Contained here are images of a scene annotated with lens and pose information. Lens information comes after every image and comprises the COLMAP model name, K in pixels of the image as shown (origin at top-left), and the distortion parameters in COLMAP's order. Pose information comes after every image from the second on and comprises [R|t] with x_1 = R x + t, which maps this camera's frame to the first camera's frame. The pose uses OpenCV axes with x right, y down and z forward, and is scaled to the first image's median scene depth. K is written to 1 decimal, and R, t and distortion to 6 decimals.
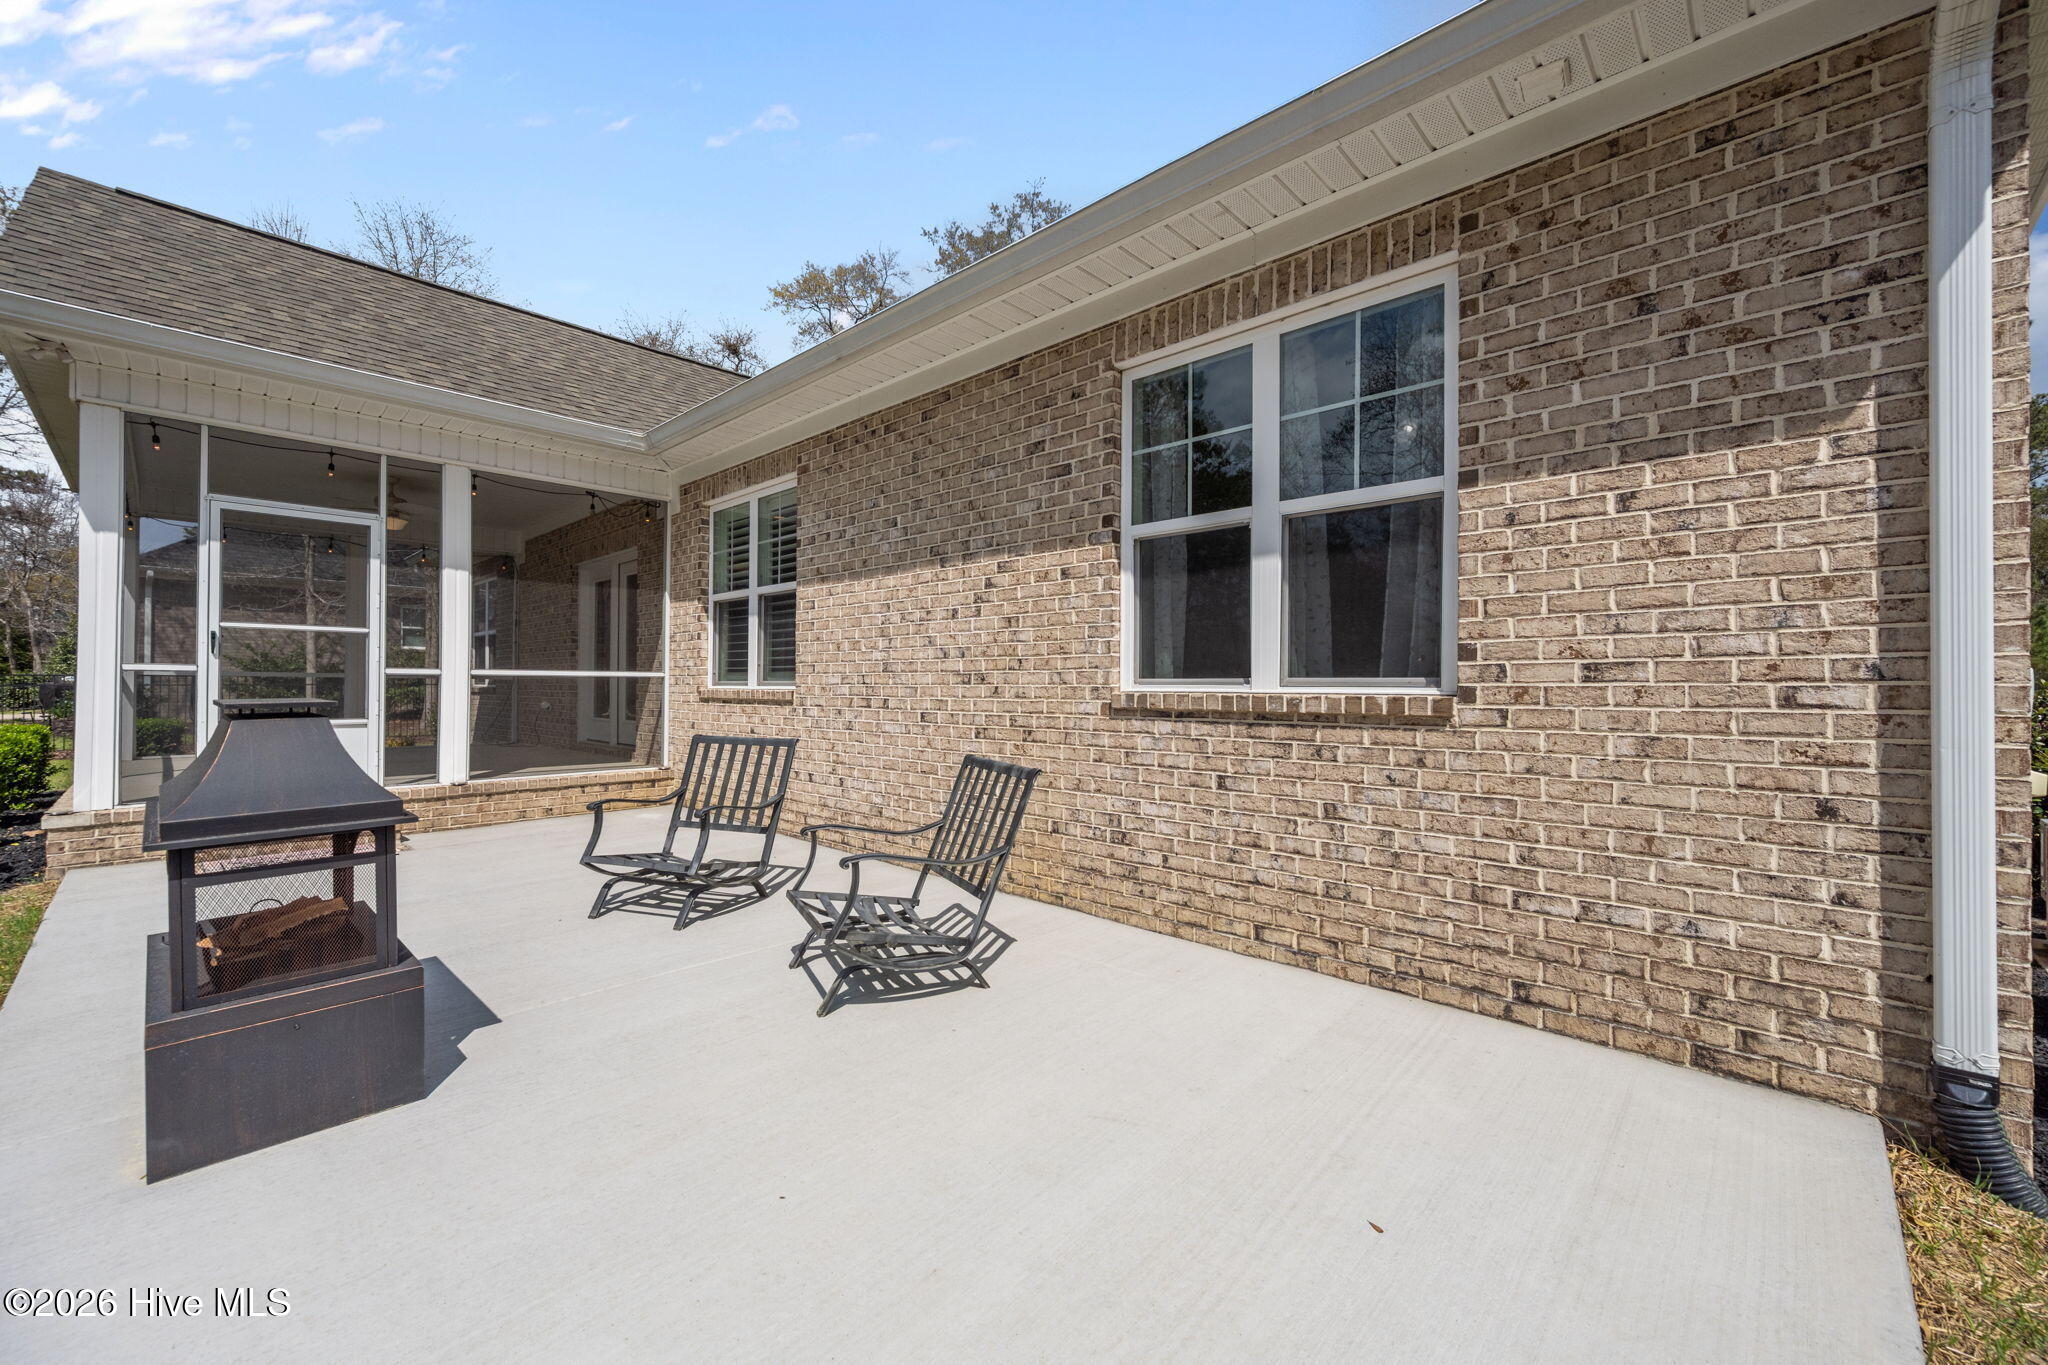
lens RADIAL K [[809.1, 0, 1027.3], [0, 809.1, 678.5], [0, 0, 1]] dist [0.002507, -0.000192]
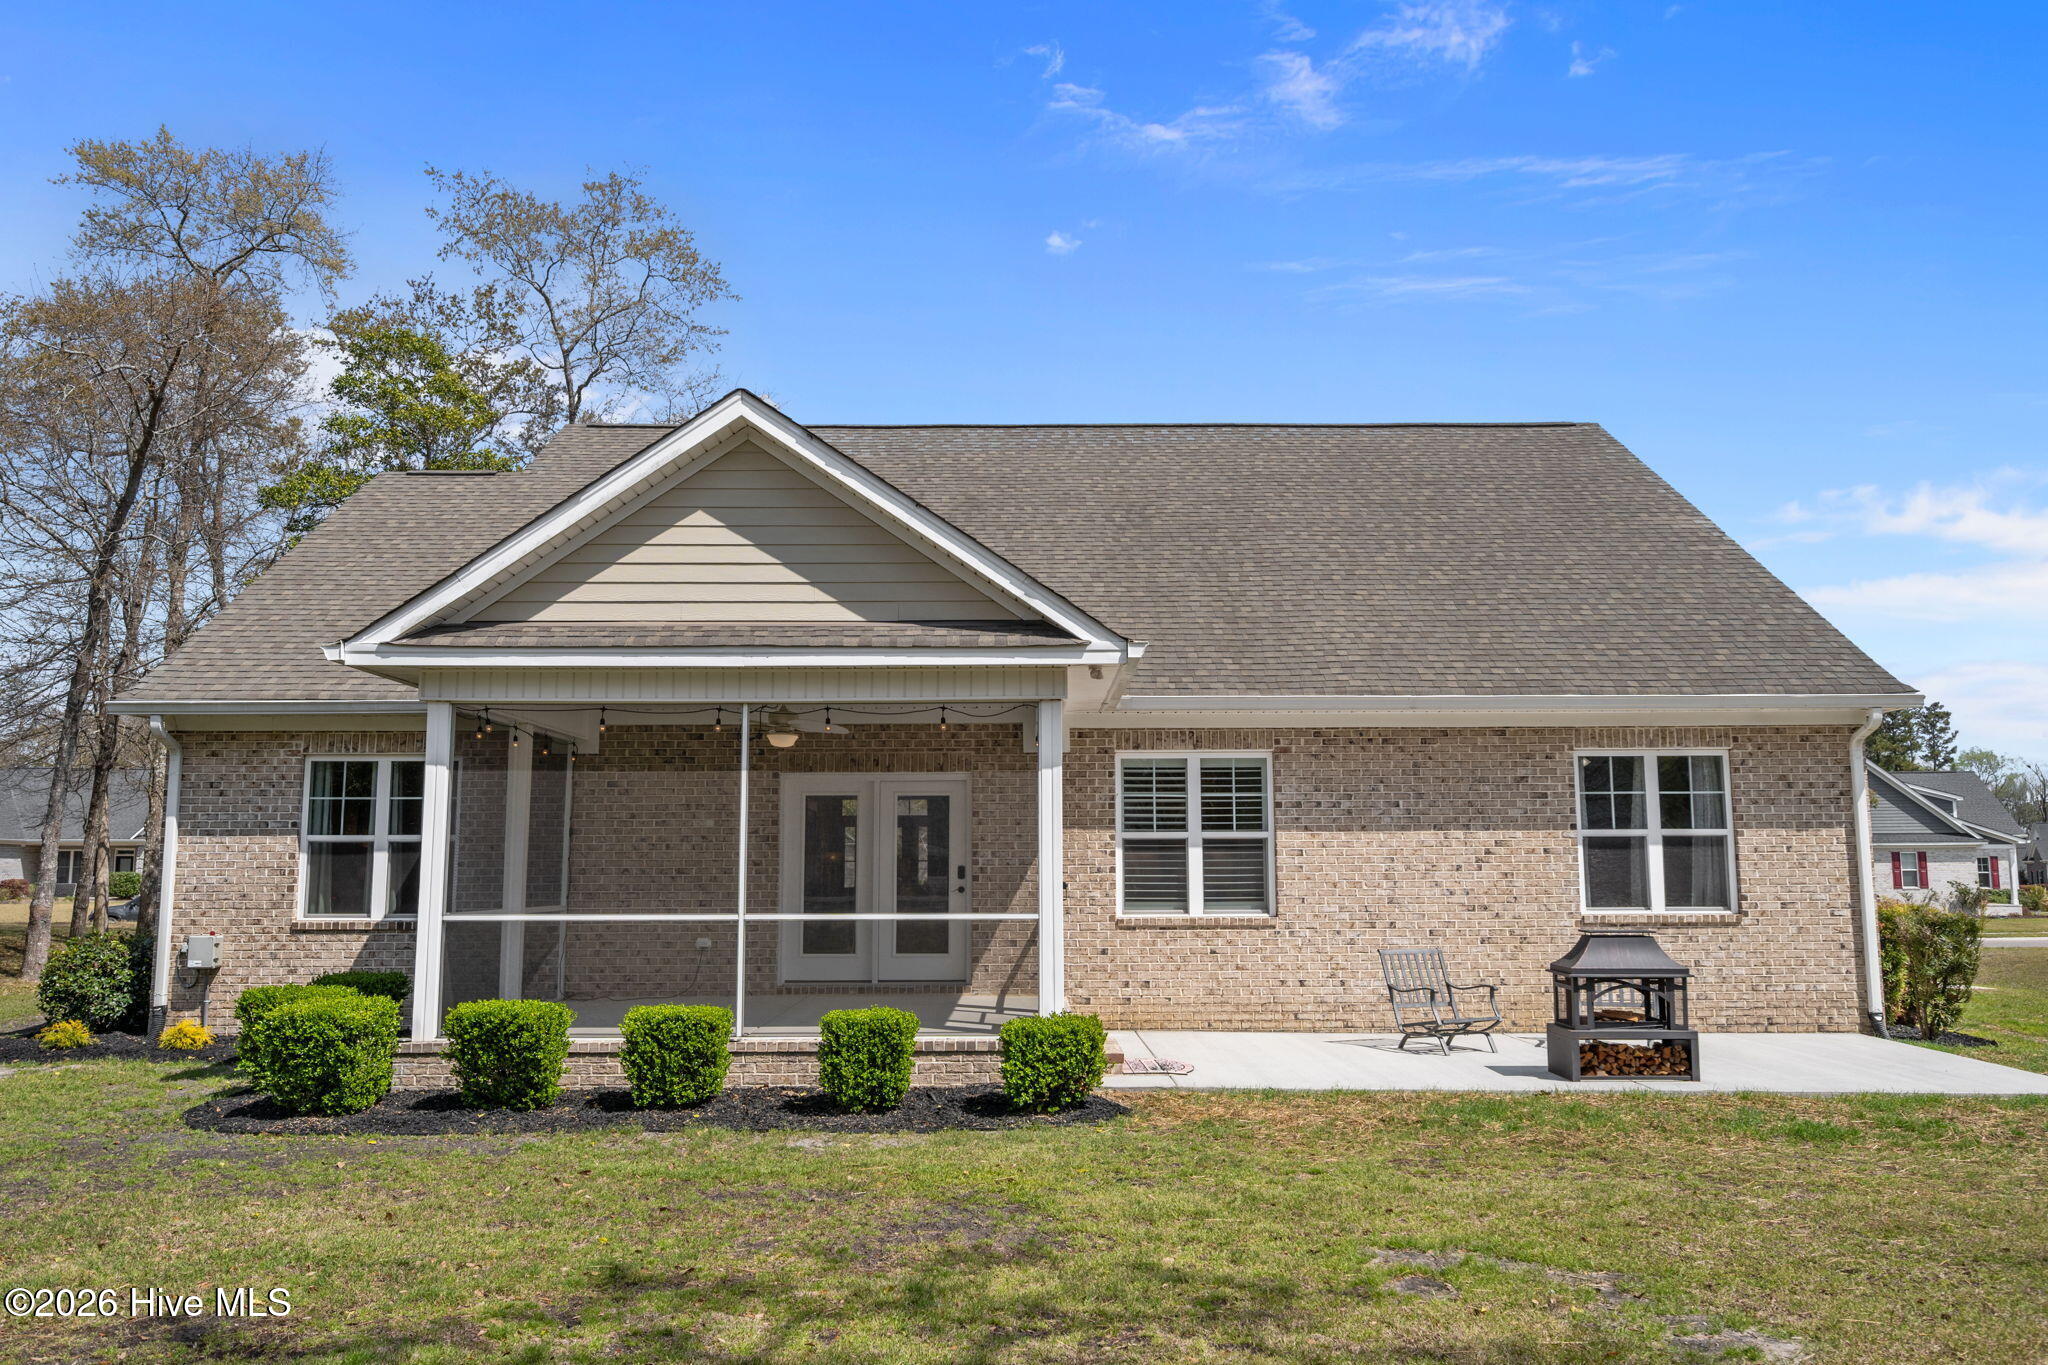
lens RADIAL K [[1530.0, 0, 1021.5], [0, 1530.0, 678.5], [0, 0, 1]] dist [0.001230, -0.003259]
pose [[0.733393, 0.080876, 0.674977, -3.365349], [0.001145, 0.992749, -0.120197, -0.104848], [-0.679804, 0.088925, 0.727983, -0.811929]]
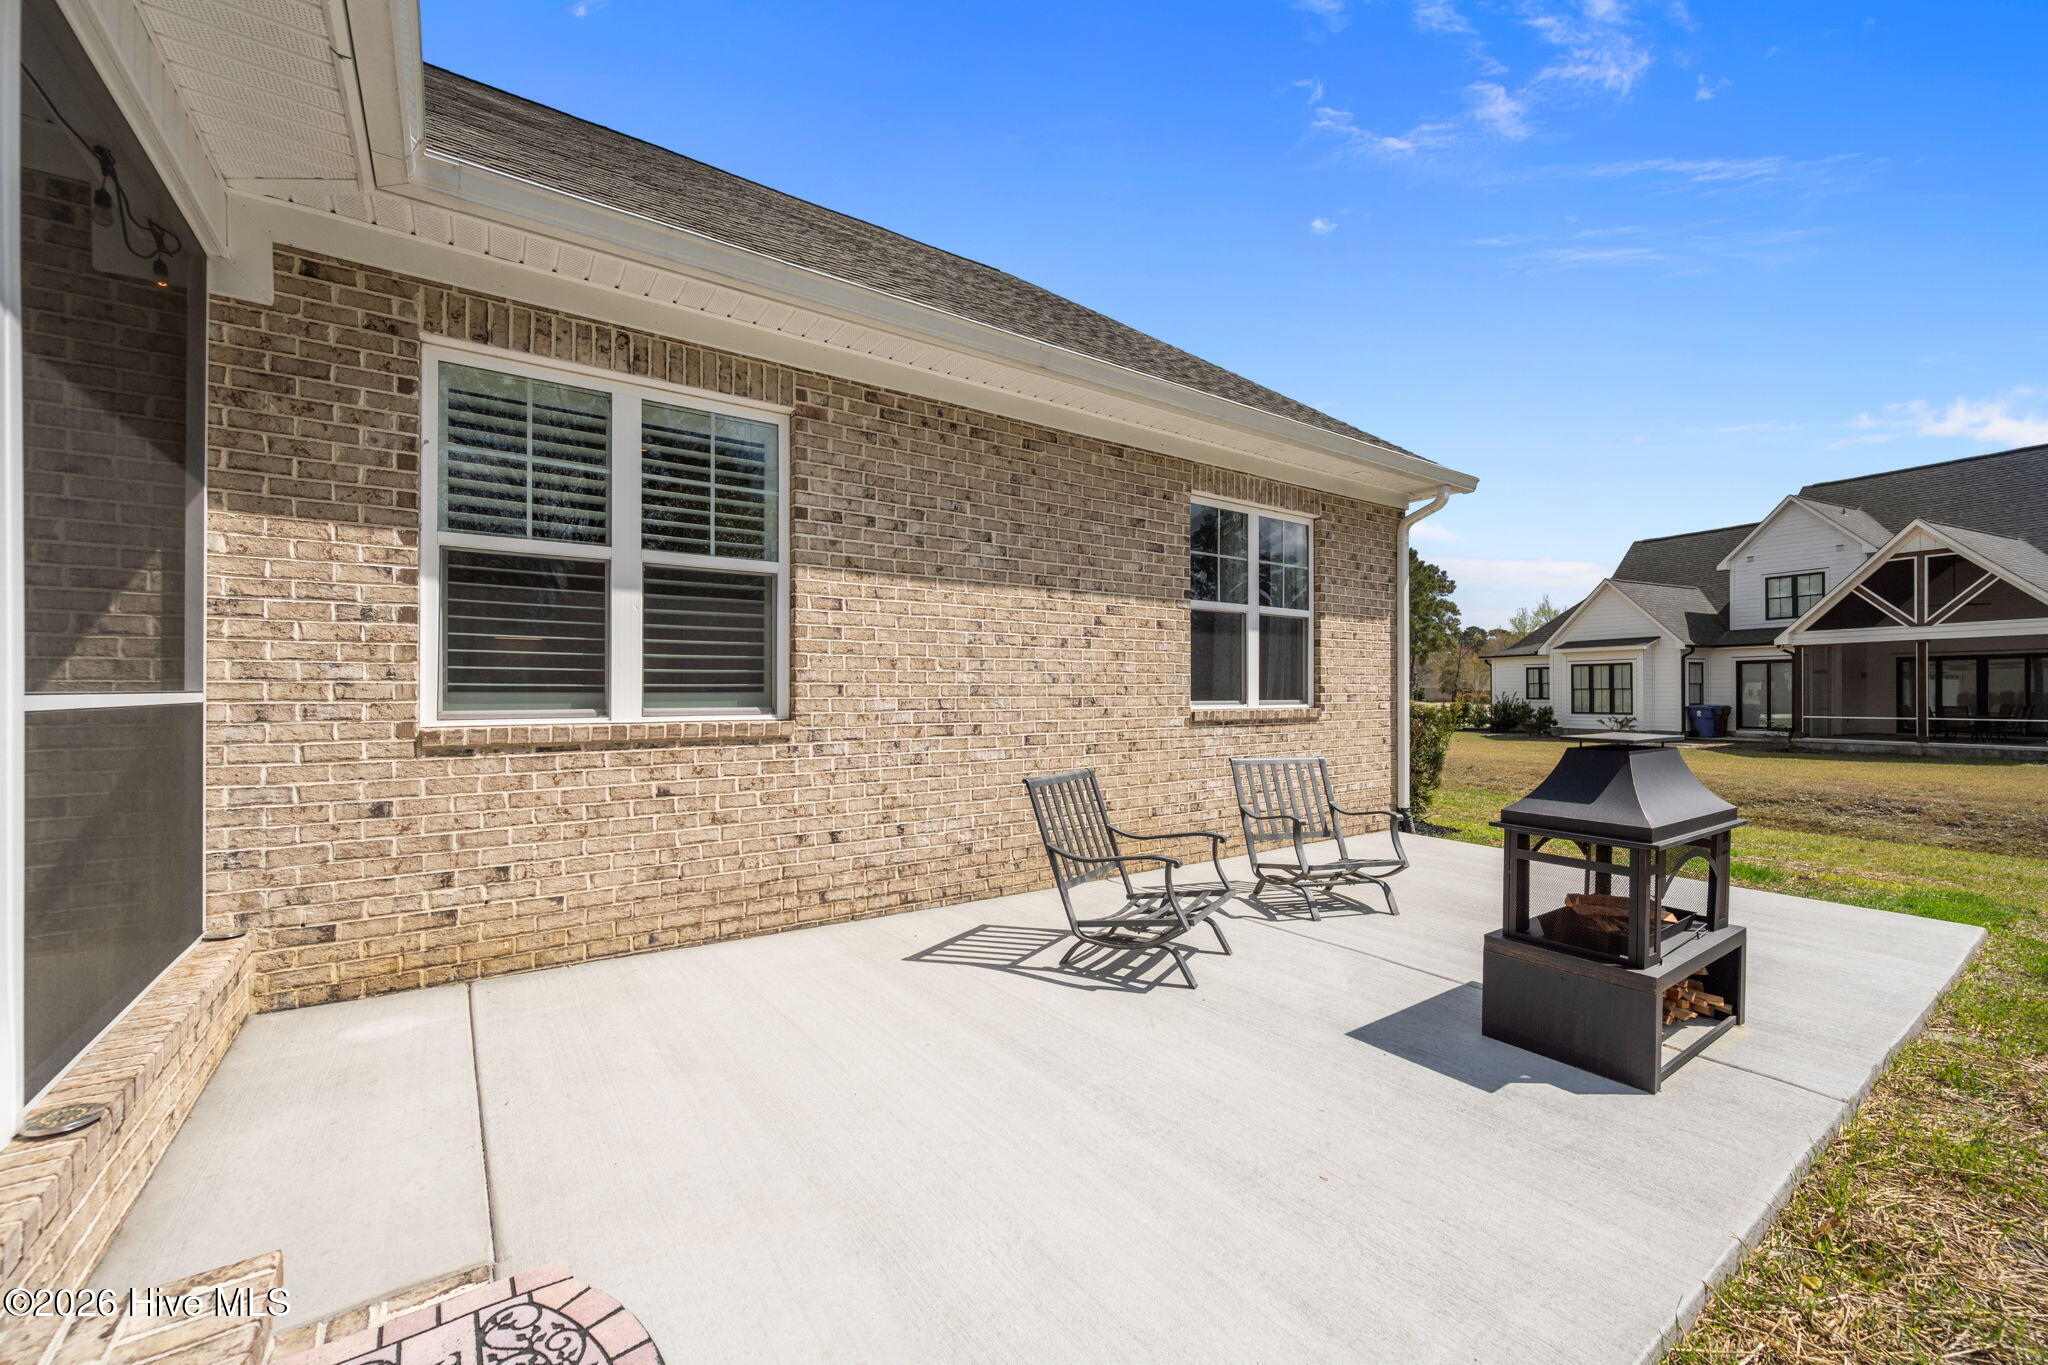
lens RADIAL K [[809.1, 0, 1030.9], [0, 809.1, 691.4], [0, 0, 1]] dist [0.002507, -0.000192]
pose [[0.200303, -0.000284, 0.979734, -1.372973], [-0.004509, 0.999989, 0.001212, -0.018153], [-0.979724, -0.004661, 0.200300, 0.967305]]
